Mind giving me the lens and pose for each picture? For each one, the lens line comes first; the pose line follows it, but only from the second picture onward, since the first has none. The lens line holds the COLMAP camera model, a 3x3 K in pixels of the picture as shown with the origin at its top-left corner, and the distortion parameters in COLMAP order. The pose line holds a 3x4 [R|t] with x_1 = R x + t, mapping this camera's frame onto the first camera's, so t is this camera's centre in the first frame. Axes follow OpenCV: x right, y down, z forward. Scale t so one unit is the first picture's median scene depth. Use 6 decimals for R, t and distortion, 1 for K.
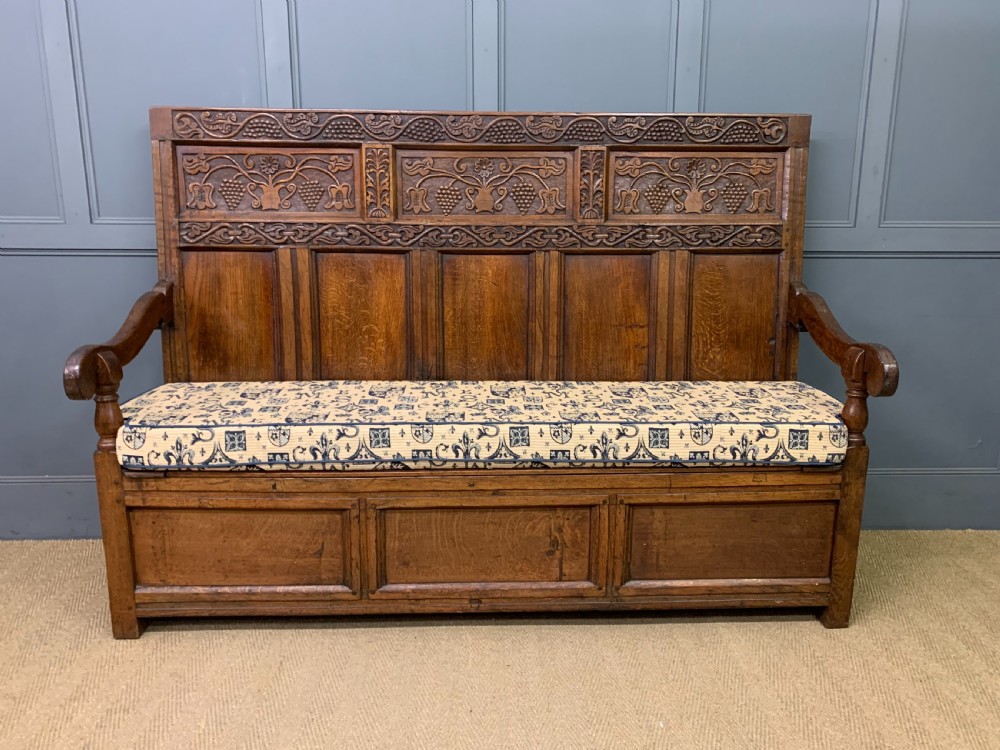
lens RADIAL K [[767.8, 0, 504.5], [0, 767.8, 375.4], [0, 0, 1]] dist [0.064906, -0.096965]
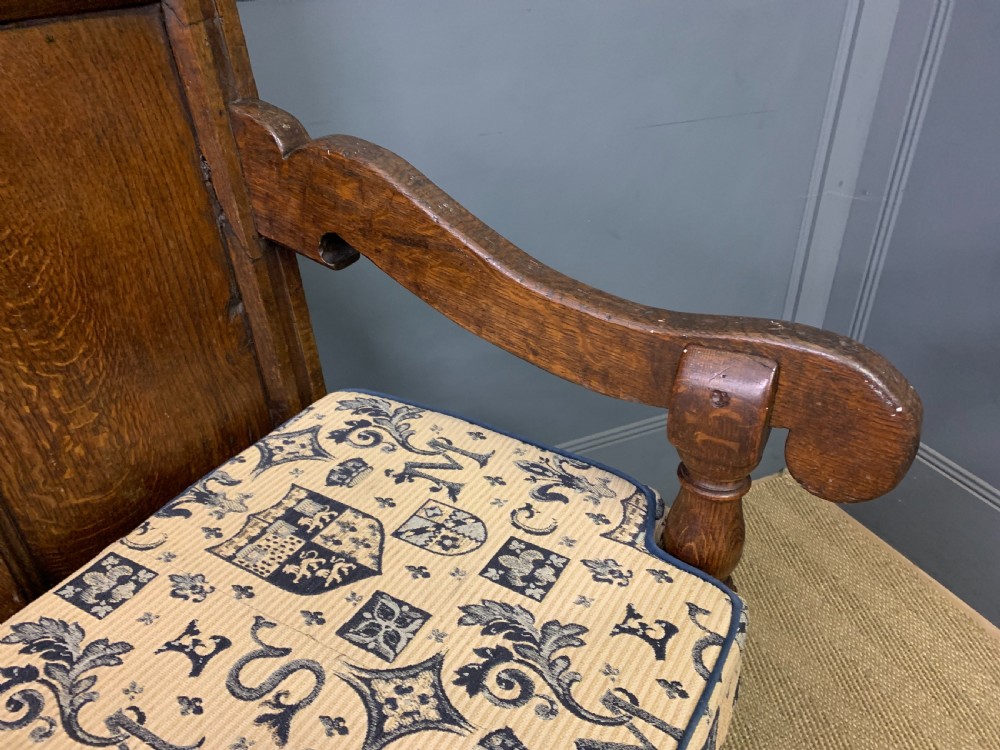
lens RADIAL K [[767.8, 0, 500.2], [0, 767.8, 381.6], [0, 0, 1]] dist [0.064906, -0.096965]
pose [[0.527409, -0.457506, 0.715910, 0.173995], [0.196205, 0.885442, 0.421303, -0.135801], [-0.826646, -0.081734, 0.556755, 0.771506]]
